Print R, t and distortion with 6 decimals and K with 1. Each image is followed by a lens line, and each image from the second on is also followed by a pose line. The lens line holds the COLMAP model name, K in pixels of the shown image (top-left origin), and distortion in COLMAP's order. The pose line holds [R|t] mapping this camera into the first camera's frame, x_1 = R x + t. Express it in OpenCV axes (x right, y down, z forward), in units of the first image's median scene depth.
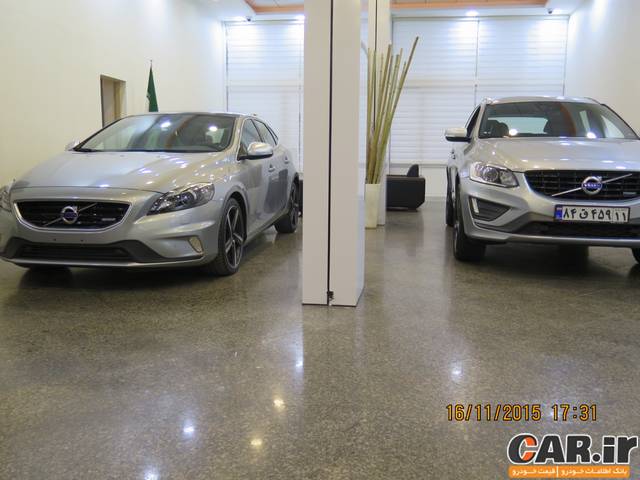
lens RADIAL K [[609.1, 0, 320.0], [0, 609.1, 240.0], [0, 0, 1]] dist [-0.004012, 0.013124]
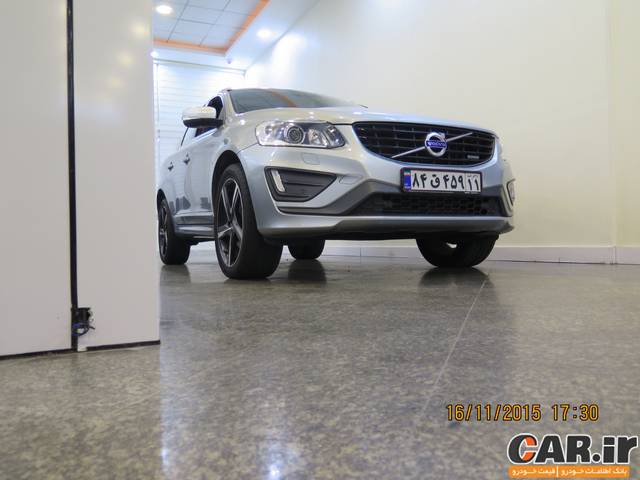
lens RADIAL K [[537.7, 0, 320.0], [0, 537.7, 240.0], [0, 0, 1]] dist [-0.040357, -0.000627]
pose [[0.819418, -0.025025, 0.572650, -0.034904], [0.109767, 0.987408, -0.113917, 0.078445], [-0.562589, 0.156203, 0.811846, 0.558540]]
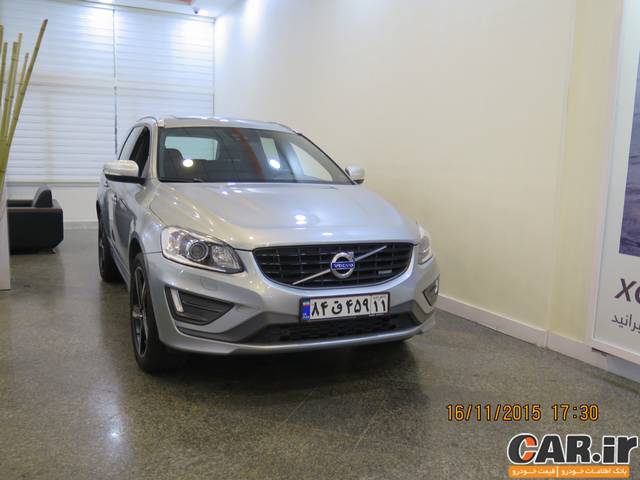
lens RADIAL K [[597.5, 0, 320.0], [0, 597.5, 240.0], [0, 0, 1]] dist [-0.022927, -0.006051]
pose [[0.822670, -0.066479, 0.564619, 0.033715], [0.058635, 0.997765, 0.032046, -0.138310], [-0.565488, 0.006743, 0.824729, 0.428982]]
